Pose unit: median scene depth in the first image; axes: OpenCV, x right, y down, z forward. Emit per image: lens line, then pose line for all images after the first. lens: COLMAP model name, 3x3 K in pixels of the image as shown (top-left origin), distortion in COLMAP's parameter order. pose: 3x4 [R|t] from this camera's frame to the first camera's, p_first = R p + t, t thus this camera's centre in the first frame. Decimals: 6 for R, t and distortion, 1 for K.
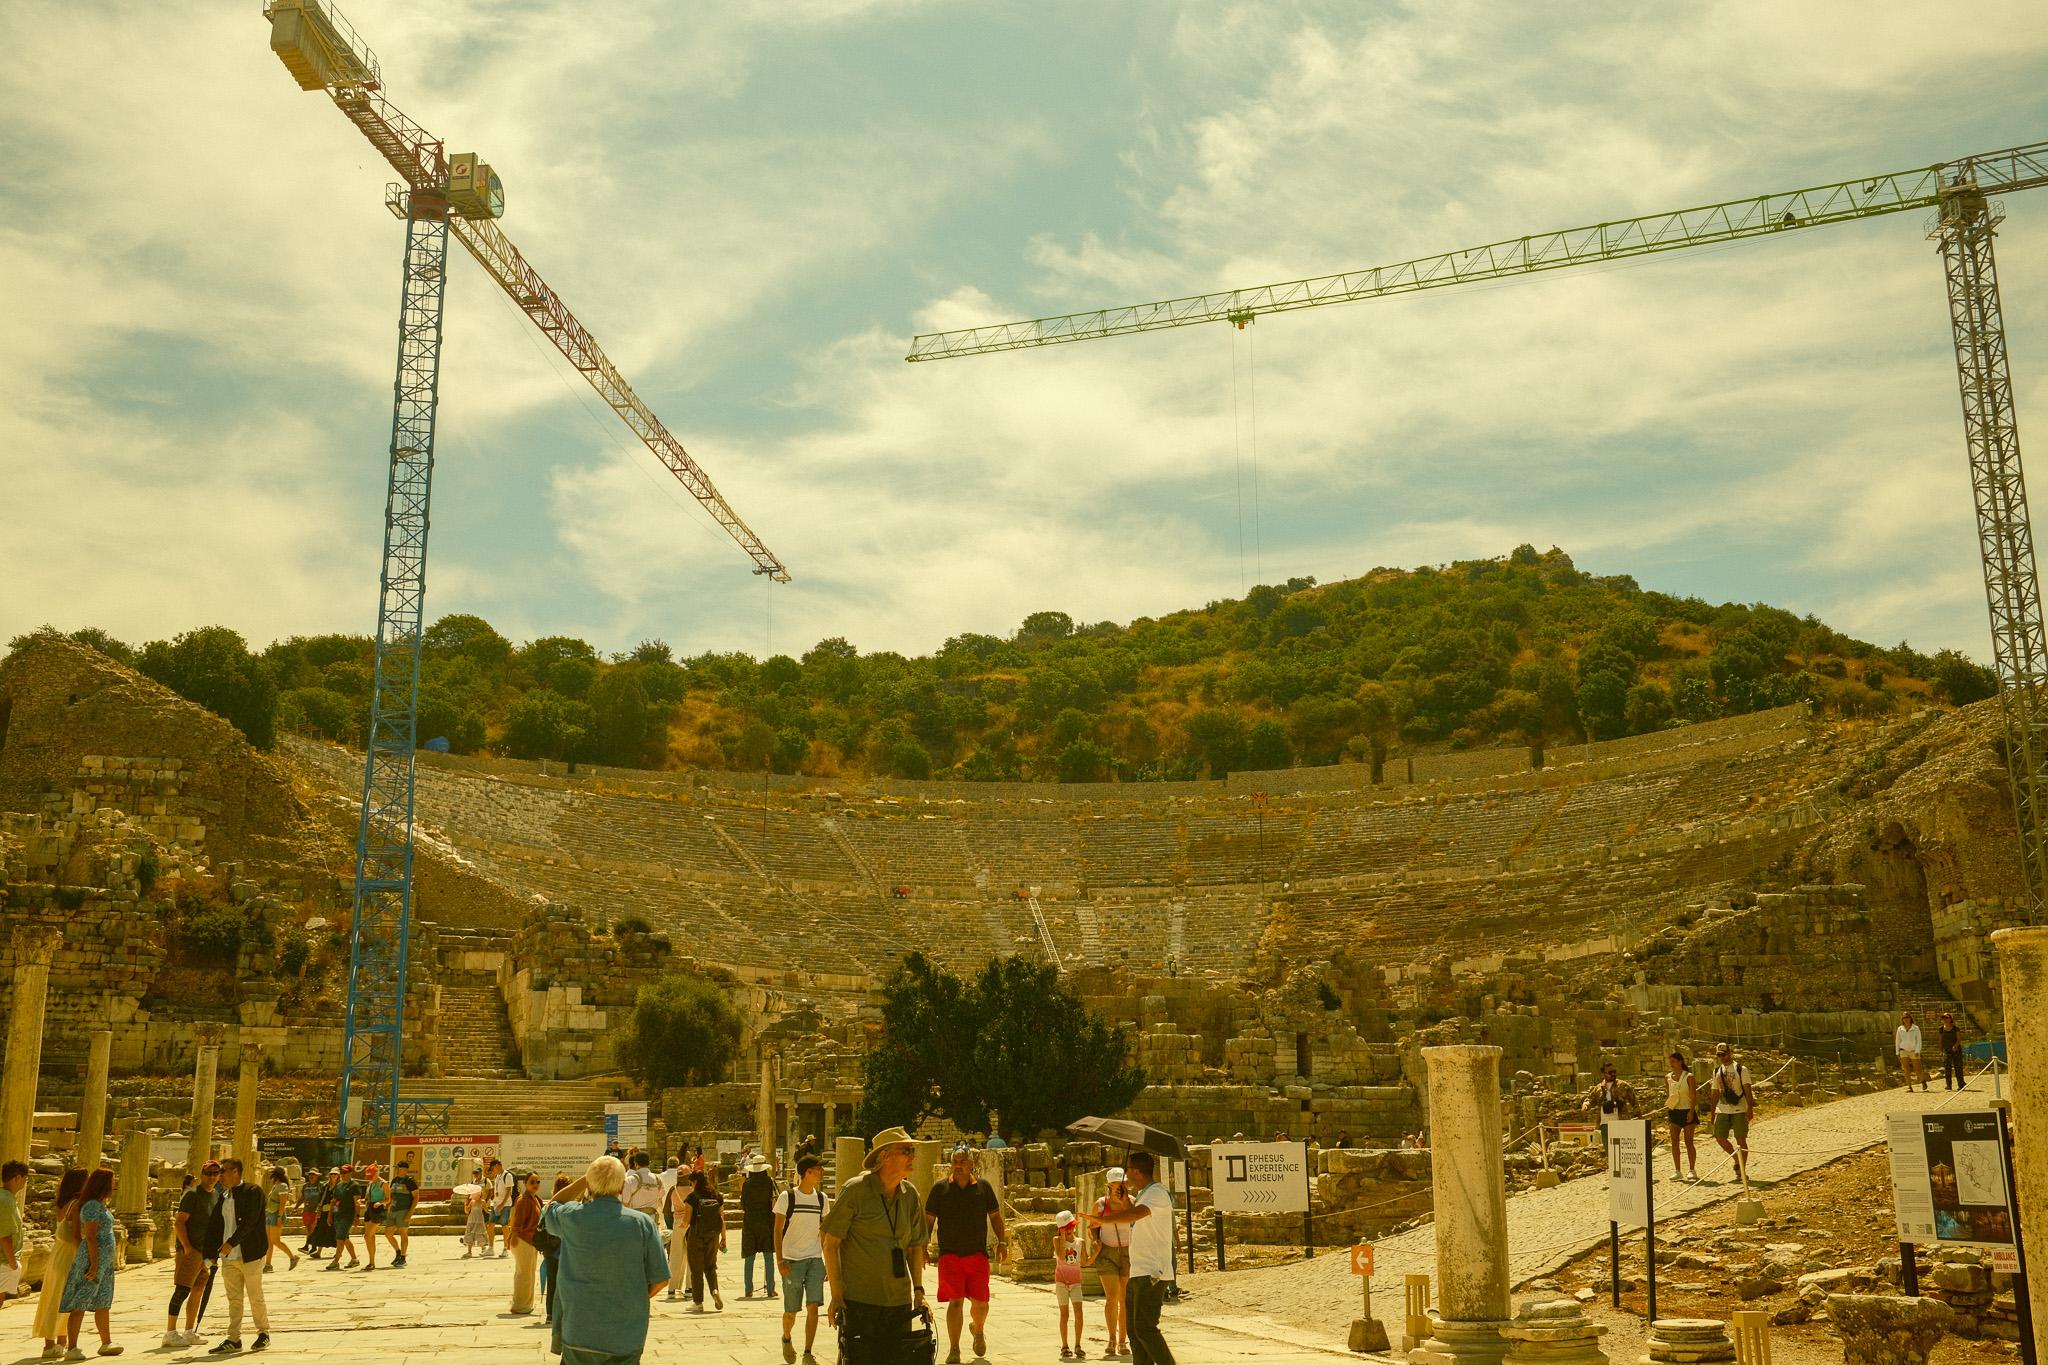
lens RADIAL K [[2040.8, 0, 1024.0], [0, 2040.8, 682.5], [0, 0, 1]] dist [-0.065359, 0.163609]
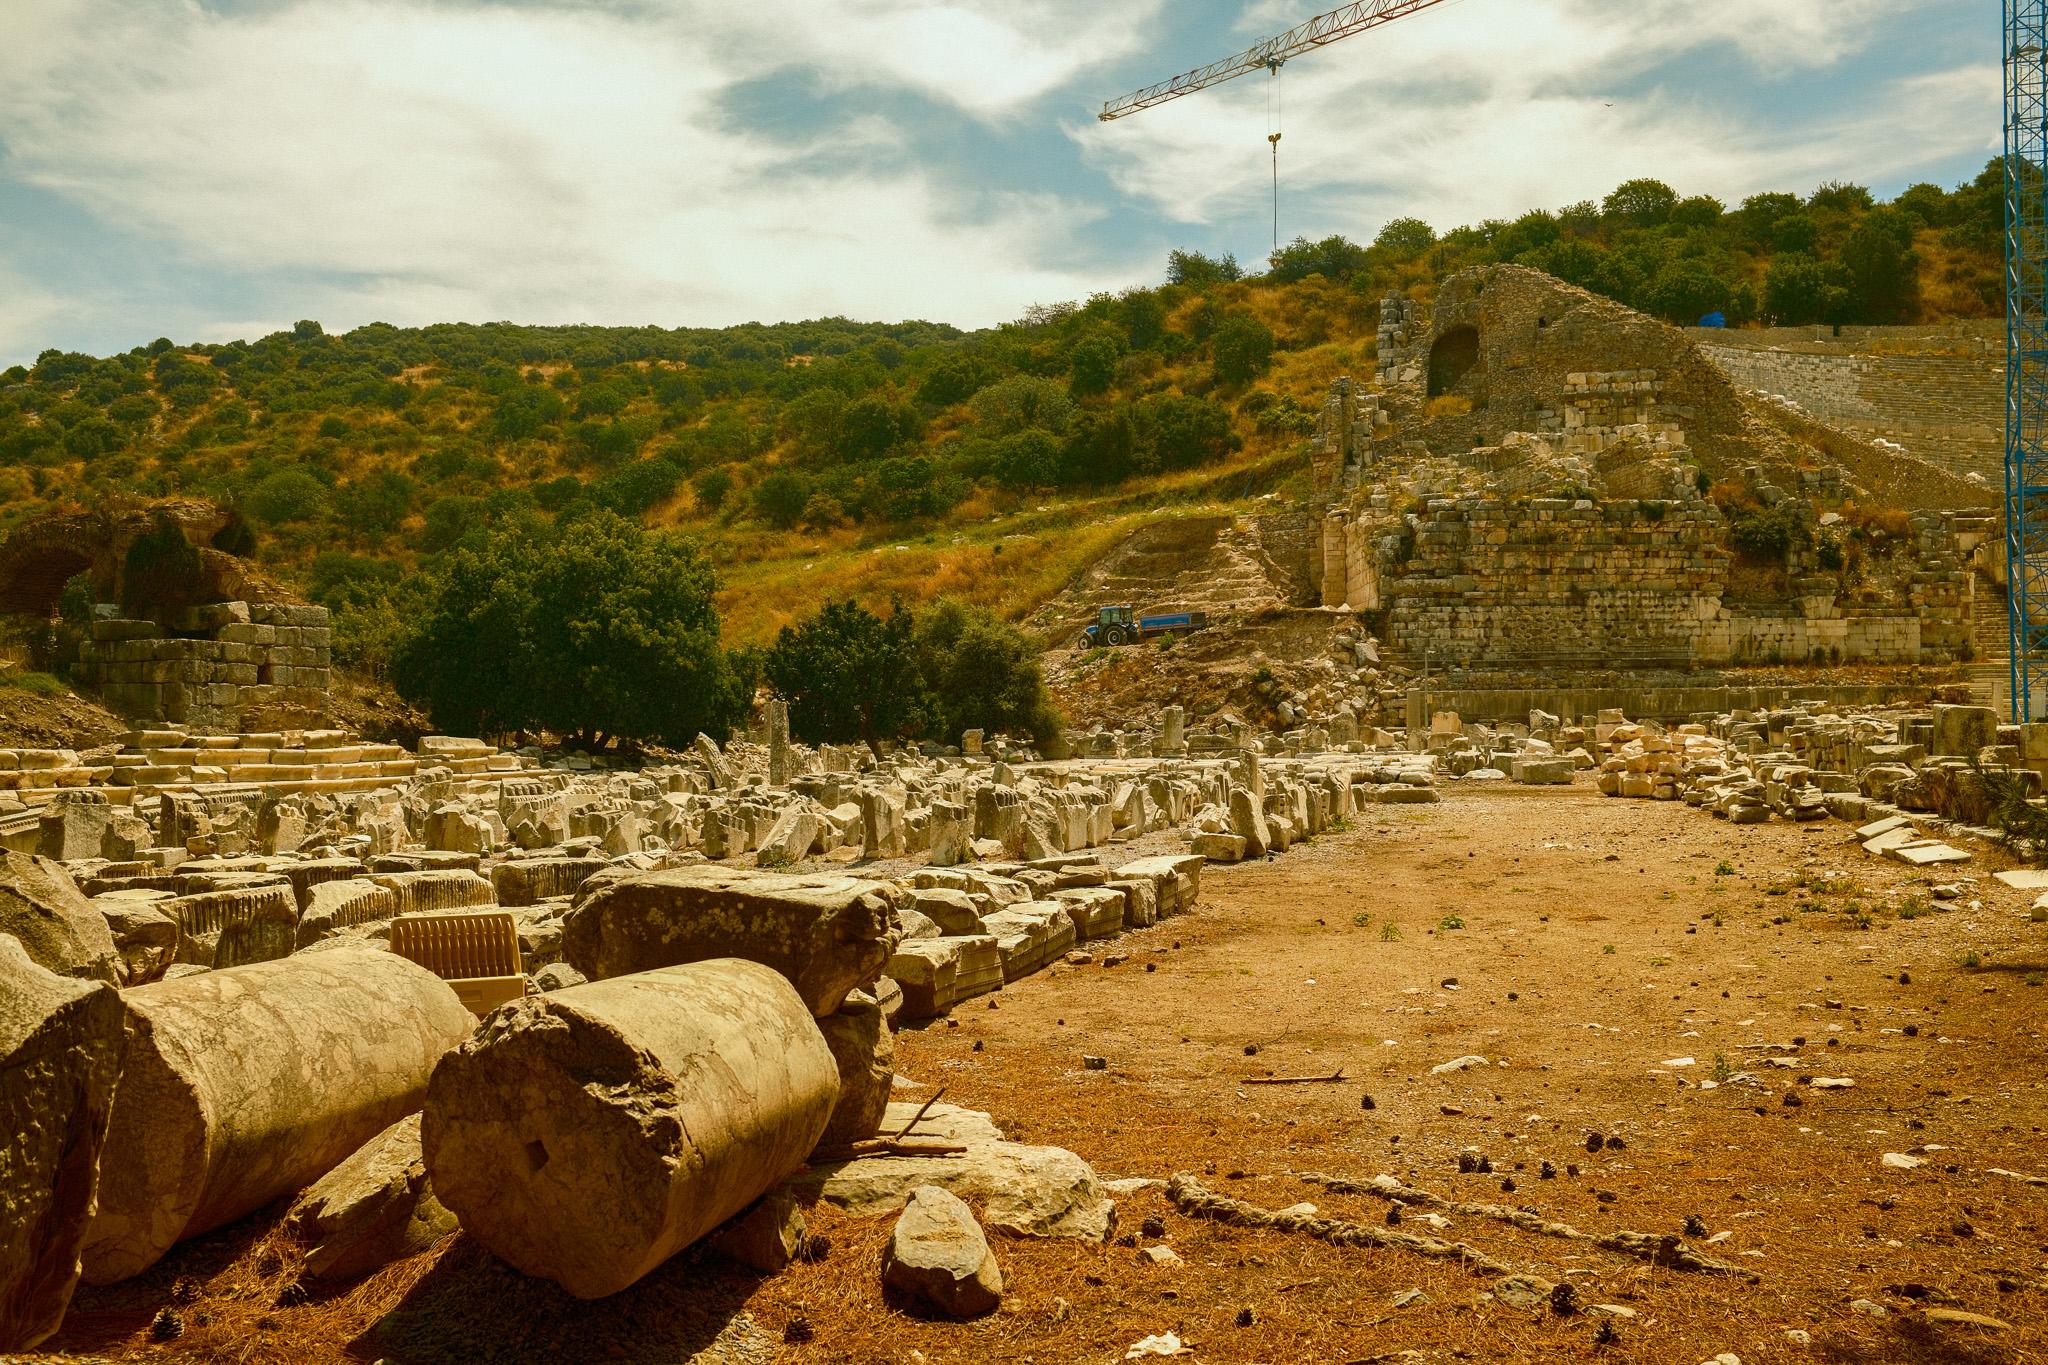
lens RADIAL K [[2040.8, 0, 1024.0], [0, 2040.8, 682.5], [0, 0, 1]] dist [-0.065359, 0.163609]
pose [[0.905310, -0.012382, -0.424571, -0.291373], [0.107859, 0.973512, 0.201595, -0.058879], [0.410828, -0.228300, 0.882666, -0.131973]]
